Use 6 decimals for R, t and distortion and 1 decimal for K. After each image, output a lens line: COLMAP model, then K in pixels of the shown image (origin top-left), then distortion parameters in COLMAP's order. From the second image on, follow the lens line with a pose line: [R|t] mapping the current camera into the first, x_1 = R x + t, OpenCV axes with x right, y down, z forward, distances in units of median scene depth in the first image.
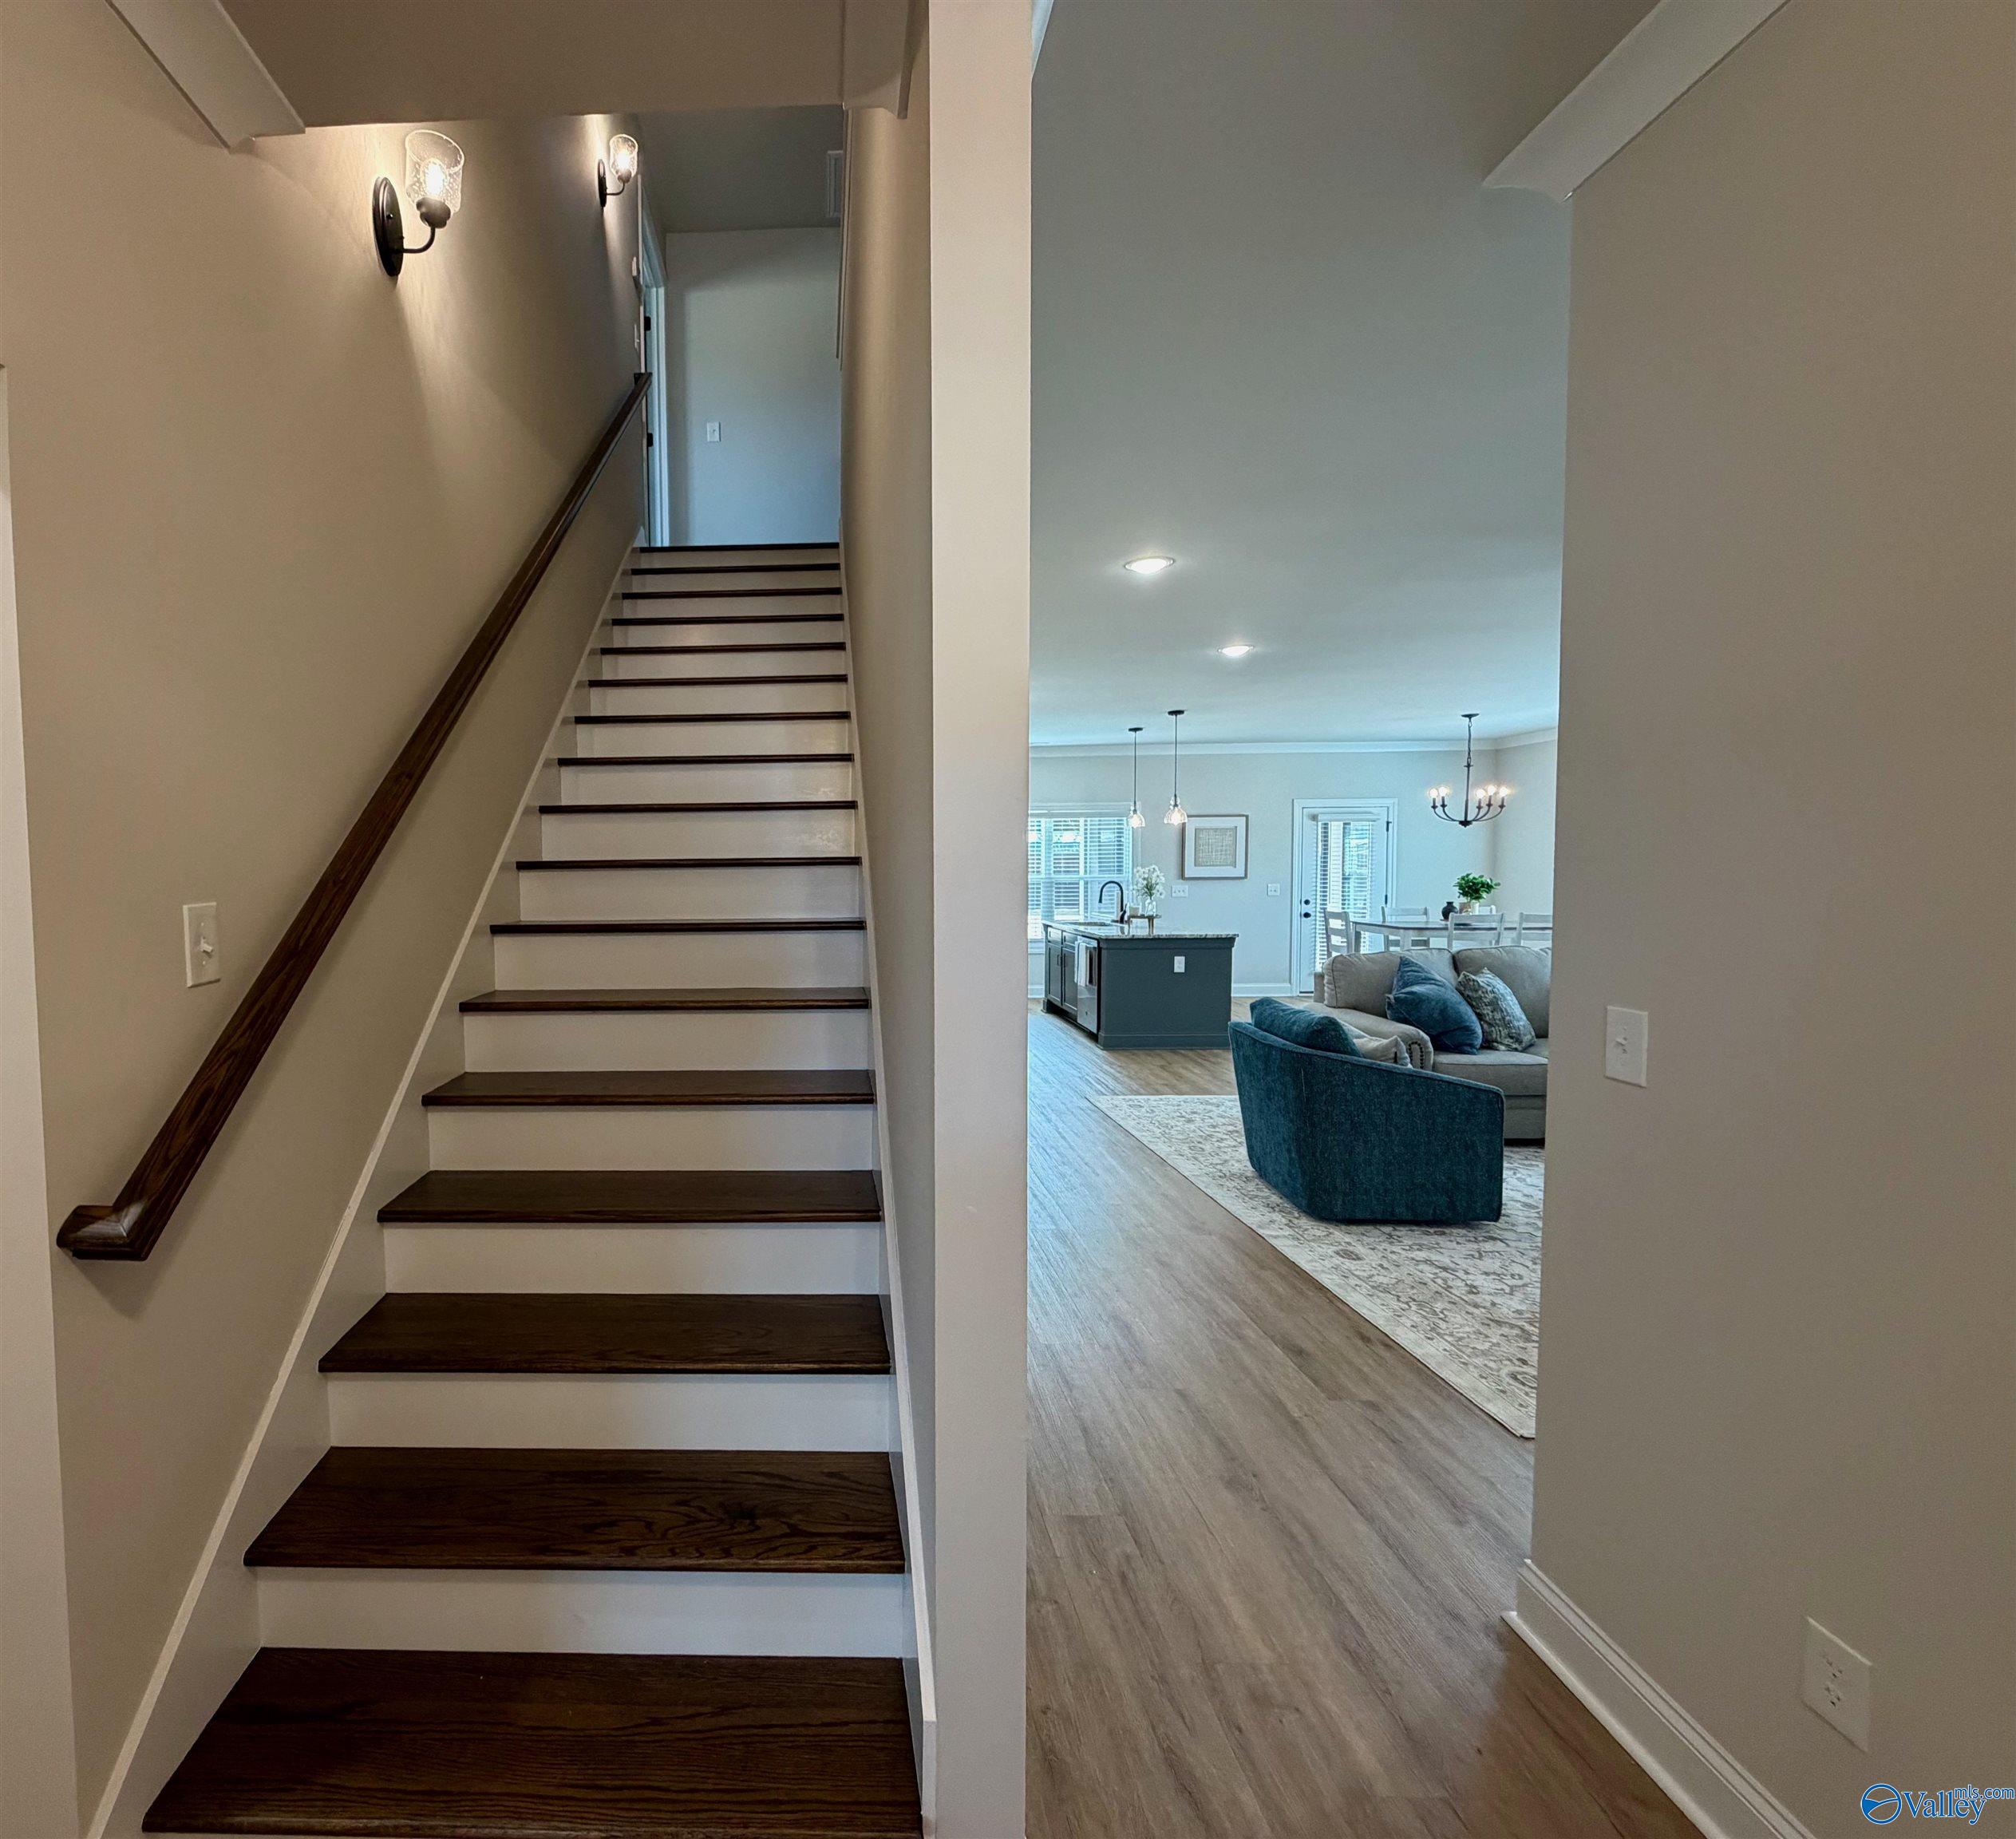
lens RADIAL K [[942.3, 0, 800.7], [0, 942.3, 912.9], [0, 0, 1]] dist [-0.001650, -0.000134]
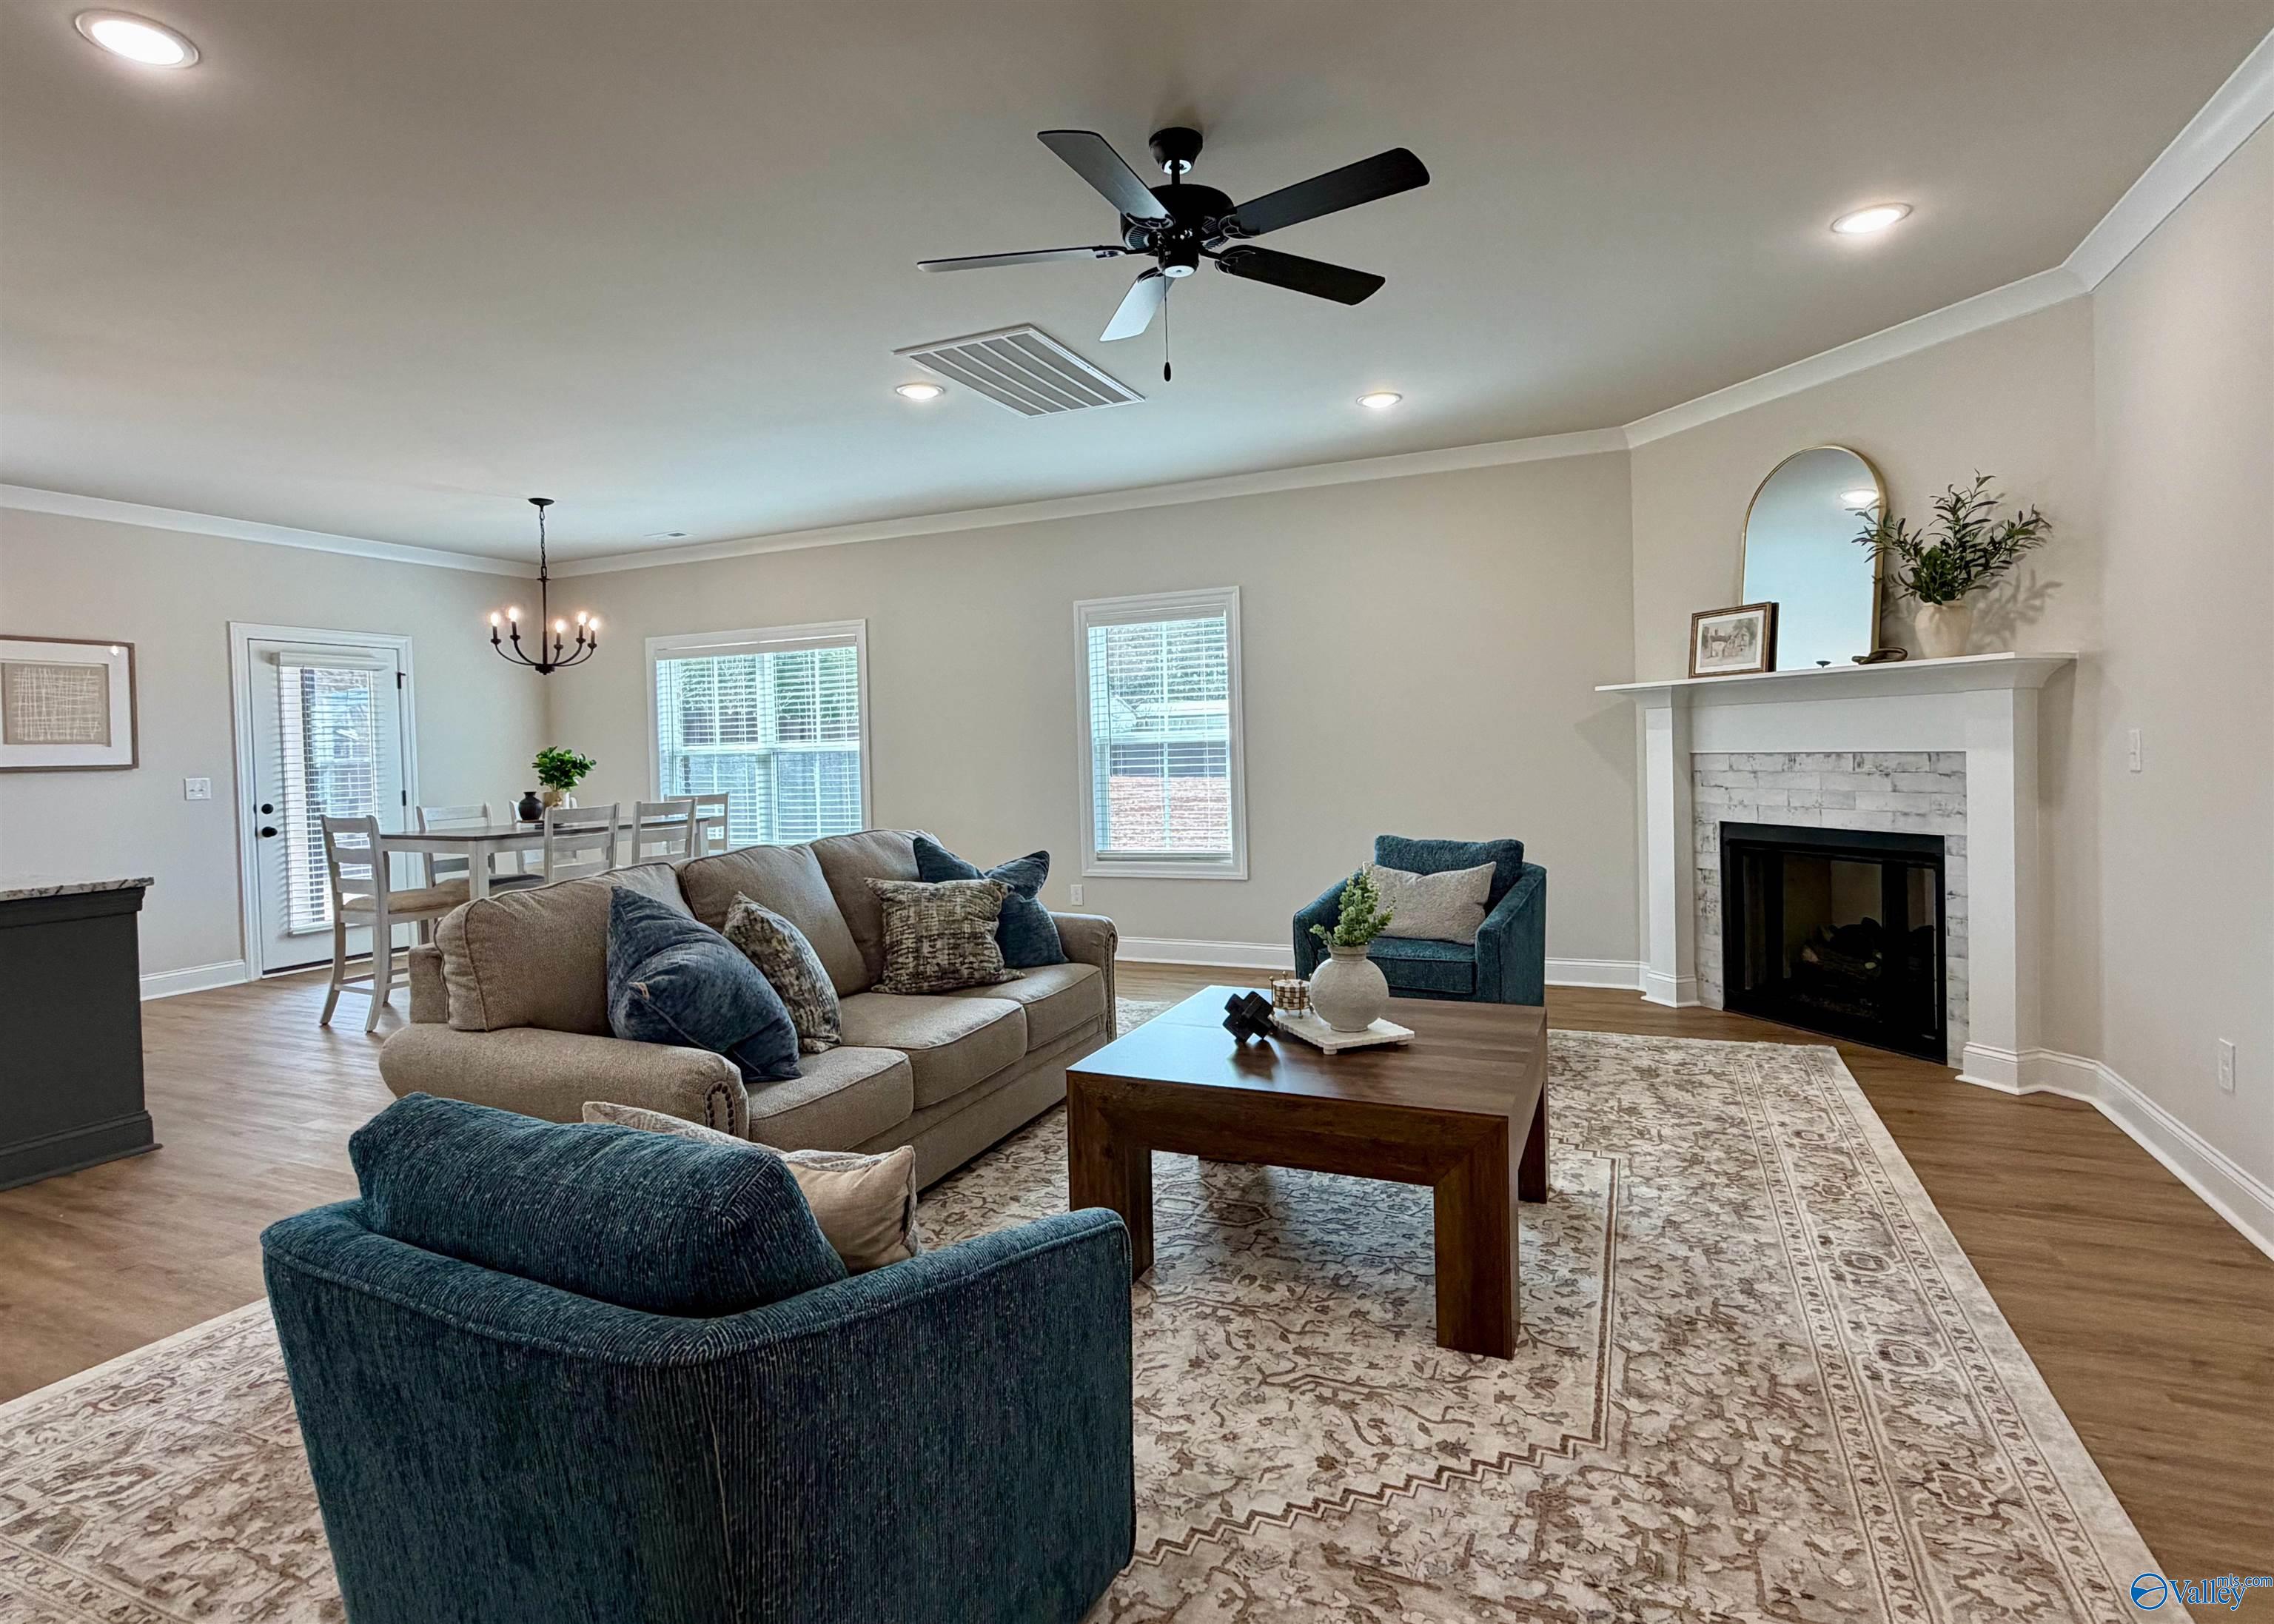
lens RADIAL K [[1162.4, 0, 1132.3], [0, 1162.4, 774.9], [0, 0, 1]] dist [0.001618, -0.001836]
pose [[0.390022, -0.023566, 0.920504, 0.131657], [0.066600, 0.997776, -0.002675, 0.005842], [-0.918394, 0.062349, 0.390724, 0.328231]]
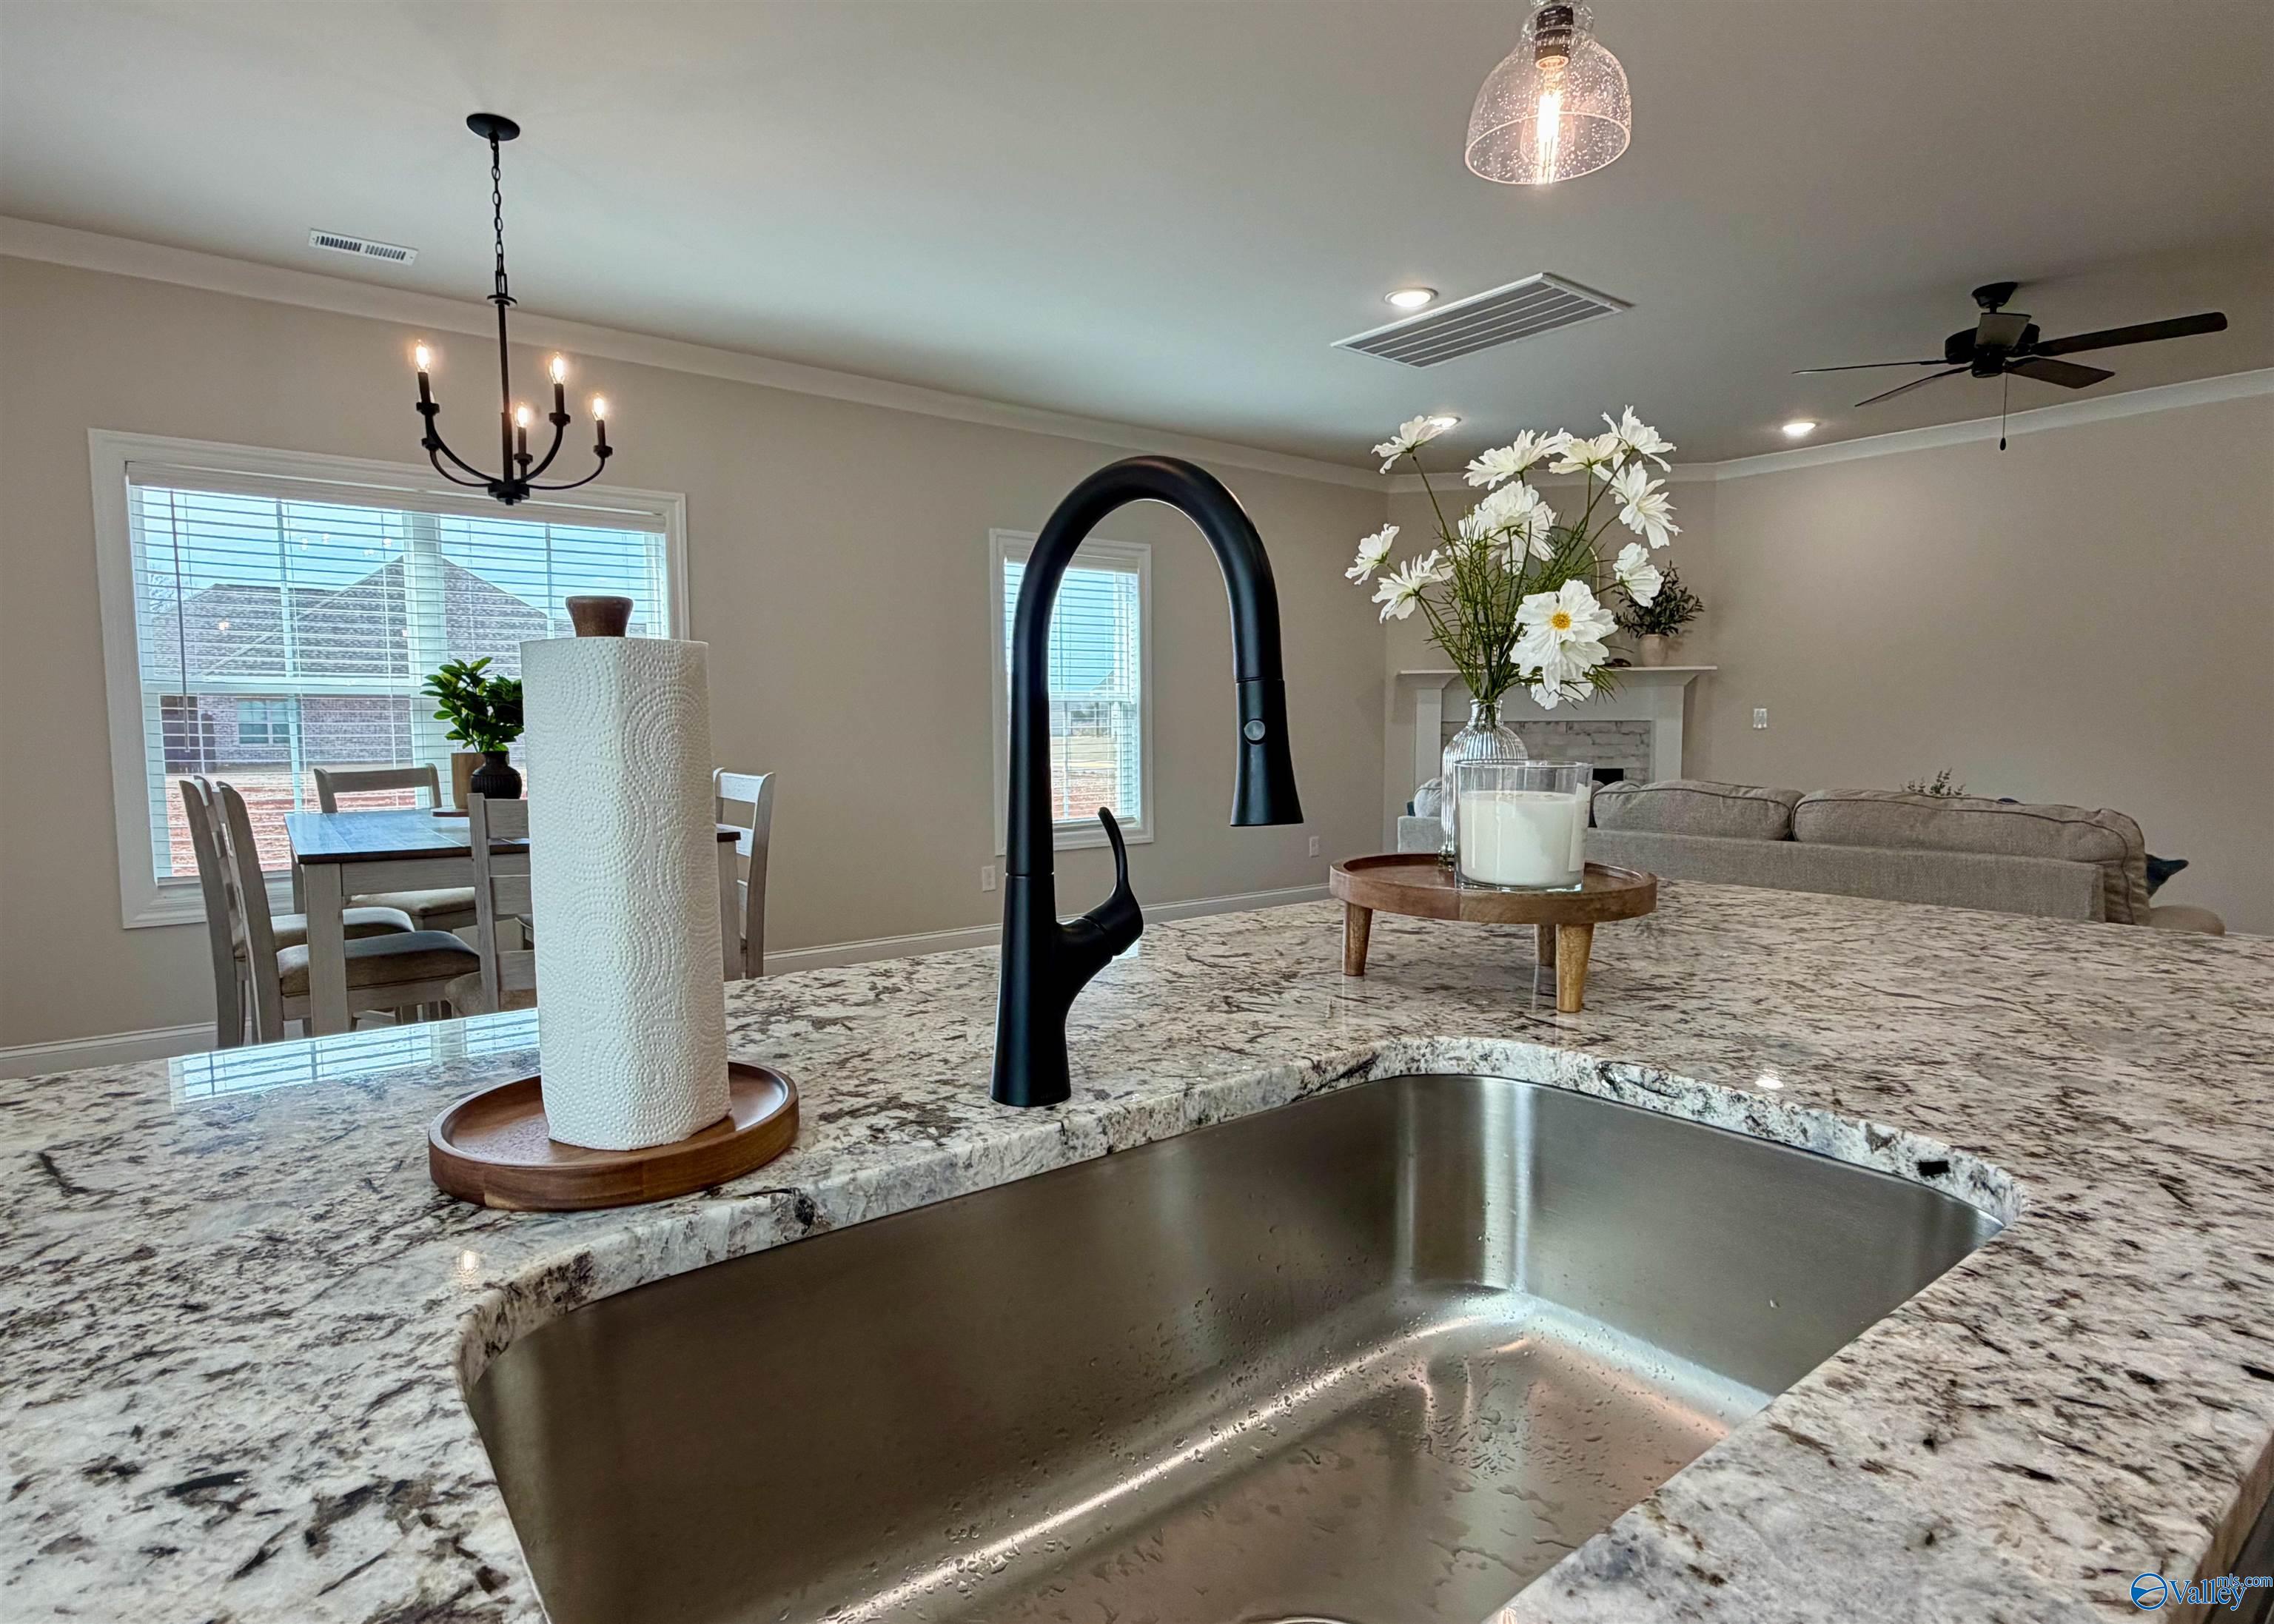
lens RADIAL K [[1162.4, 0, 1055.2], [0, 1162.4, 818.7], [0, 0, 1]] dist [0.001618, -0.001836]
pose [[-0.614646, -0.044904, 0.787524, 0.303283], [0.050866, 0.994044, 0.096379, -0.015626], [-0.787161, 0.099298, -0.608701, 1.103050]]
